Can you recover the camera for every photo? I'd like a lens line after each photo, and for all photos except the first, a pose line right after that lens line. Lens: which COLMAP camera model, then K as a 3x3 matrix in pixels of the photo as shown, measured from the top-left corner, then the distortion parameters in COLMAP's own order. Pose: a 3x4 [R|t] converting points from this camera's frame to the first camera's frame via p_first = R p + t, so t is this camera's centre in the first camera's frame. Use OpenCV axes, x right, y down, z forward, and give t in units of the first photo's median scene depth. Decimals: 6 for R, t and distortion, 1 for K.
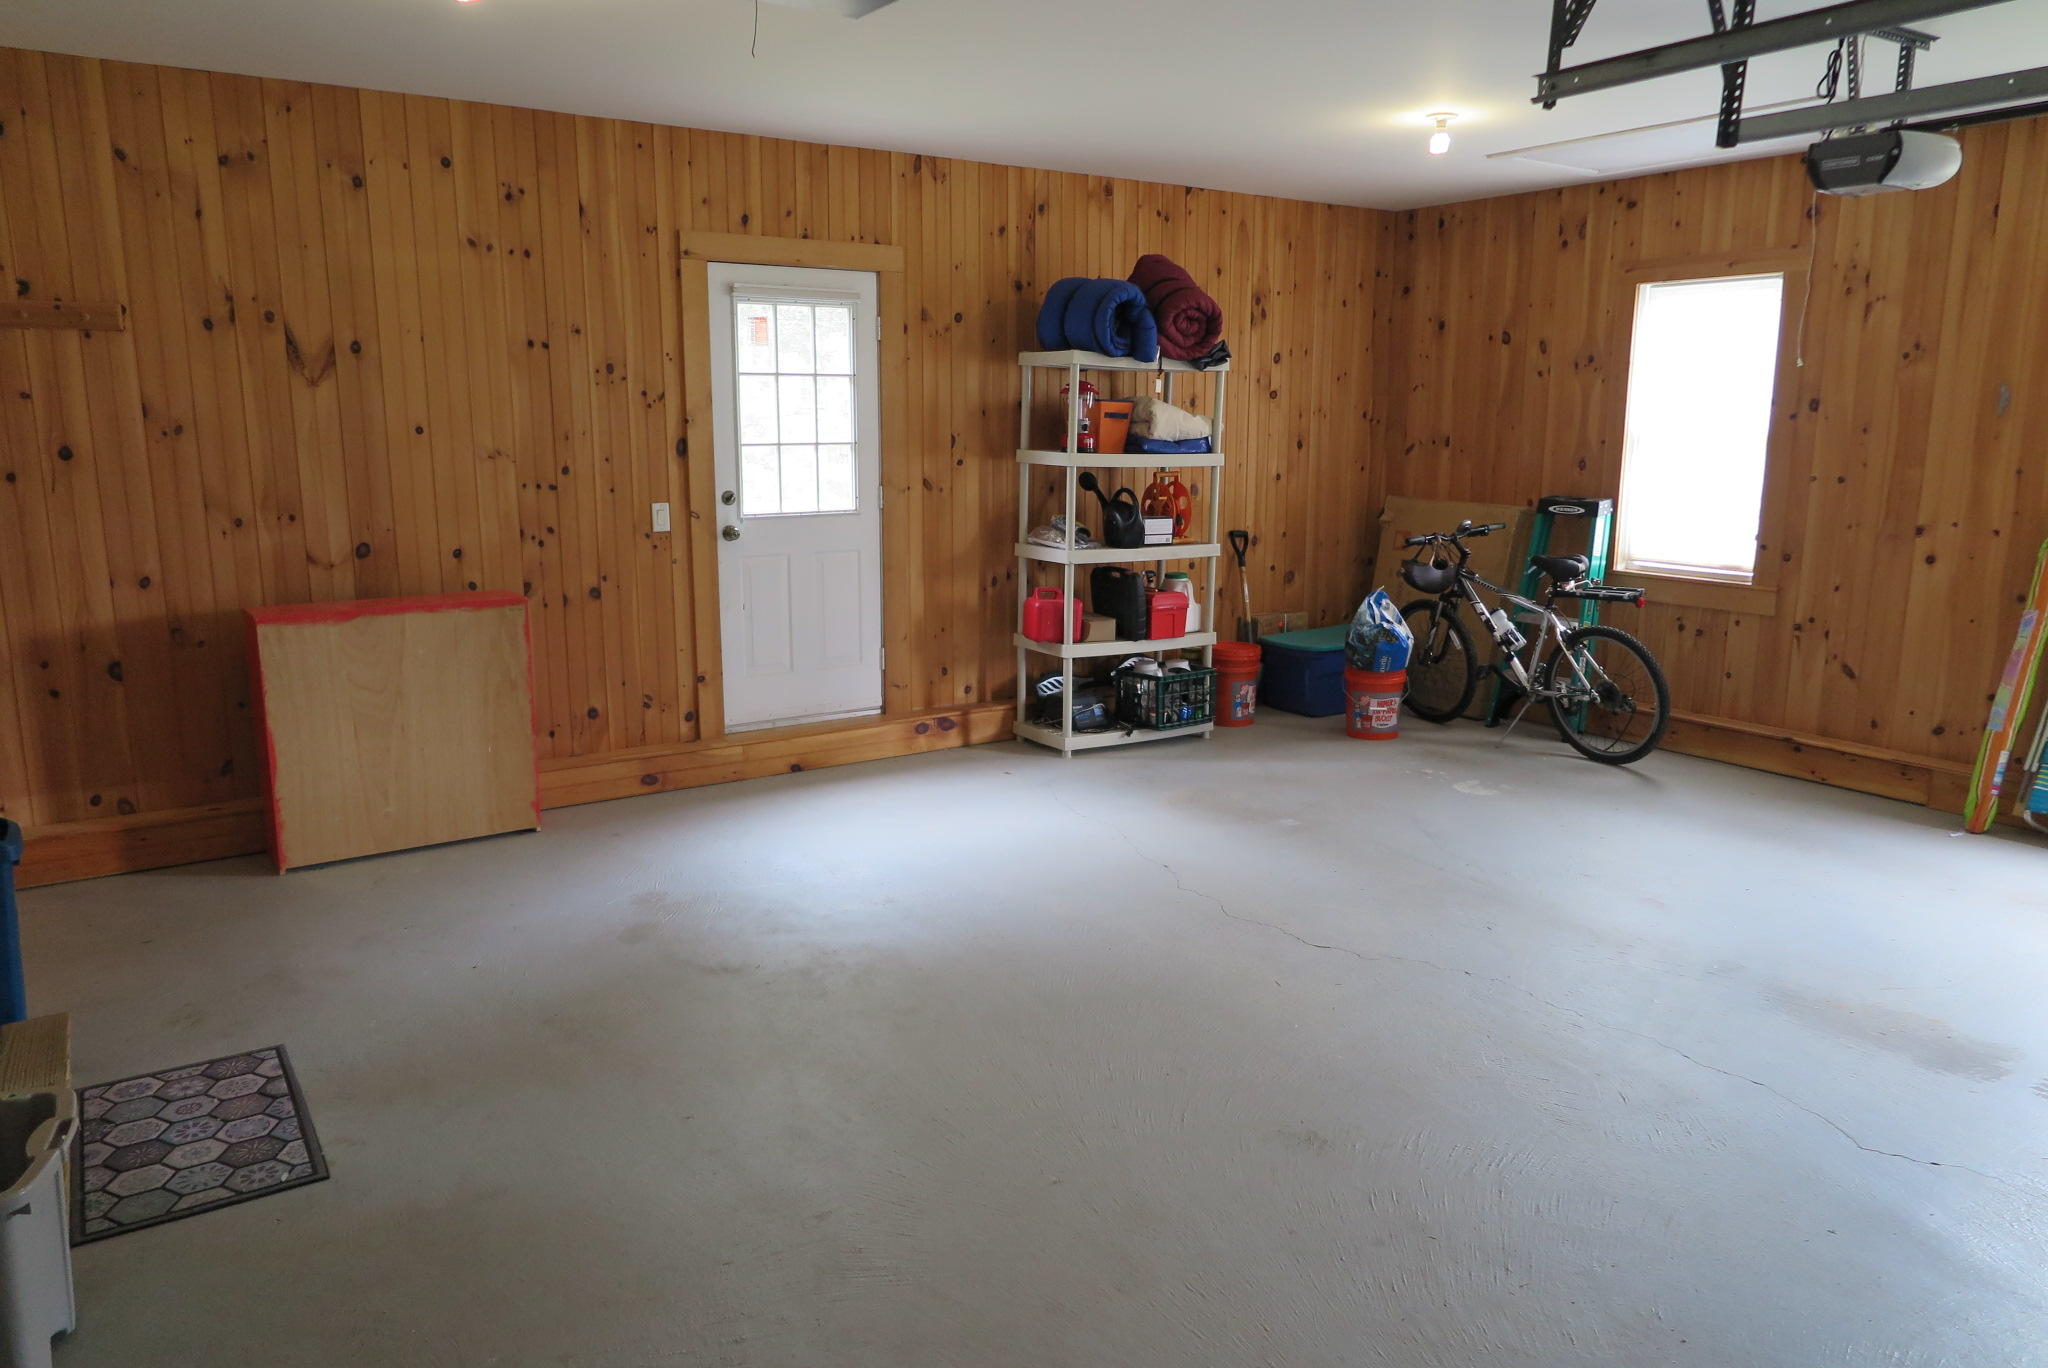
lens RADIAL K [[1408.6, 0, 1024.7], [0, 1408.6, 687.2], [0, 0, 1]] dist [-0.014196, 0.008608]
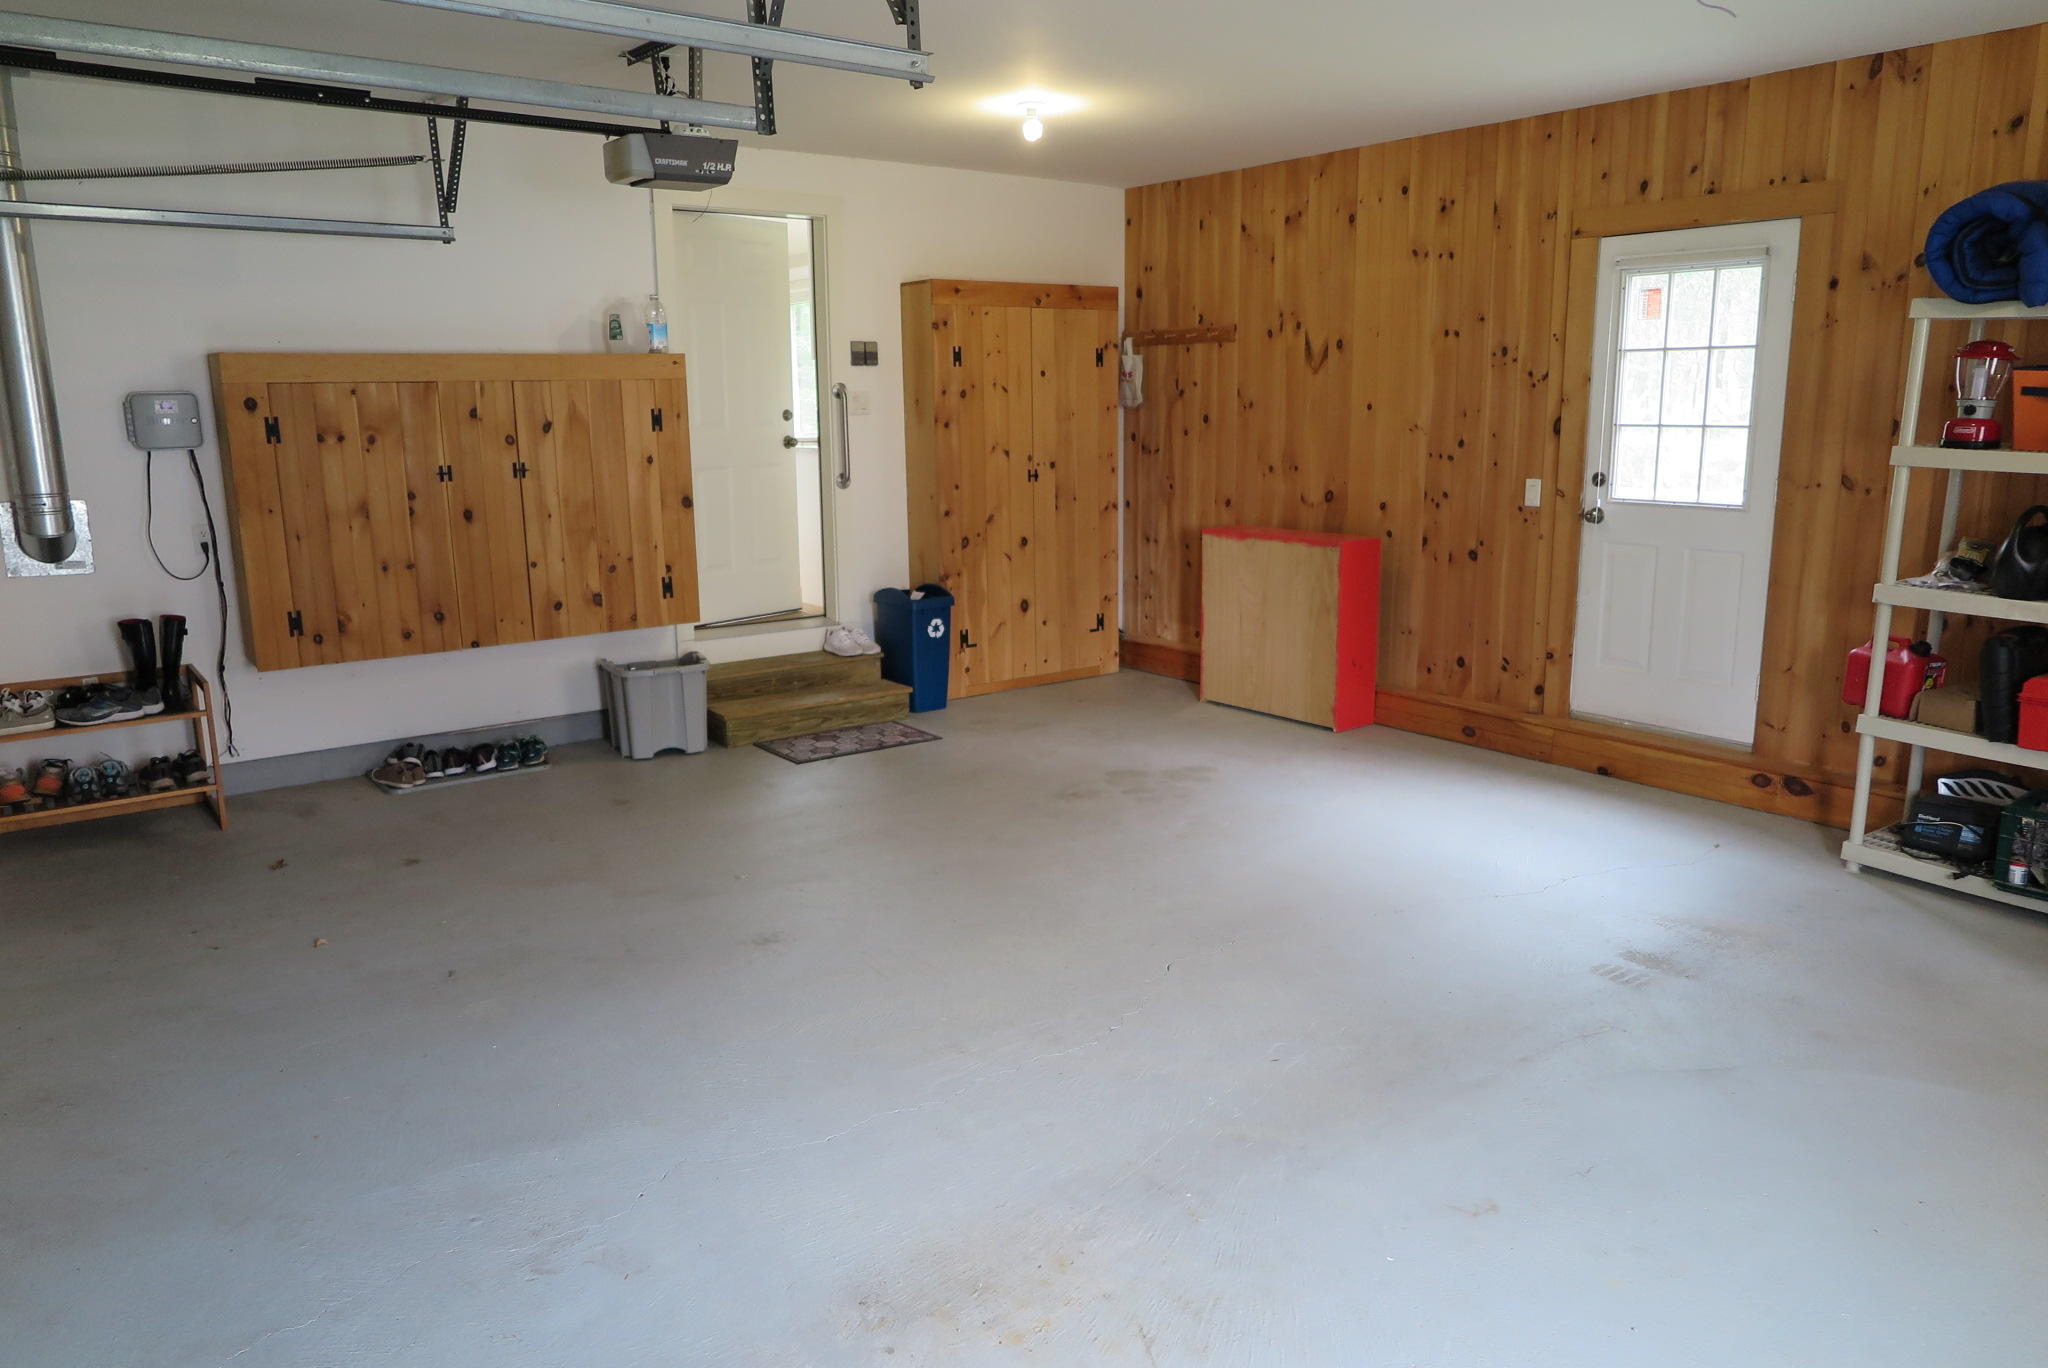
lens RADIAL K [[1386.6, 0, 1024.0], [0, 1386.6, 684.0], [0, 0, 1]] dist [-0.000252, 0.004133]
pose [[0.051577, 0.199348, -0.978571, 0.754921], [-0.188865, 0.964140, 0.186453, -0.104235], [0.980648, 0.175201, 0.087377, 0.564016]]
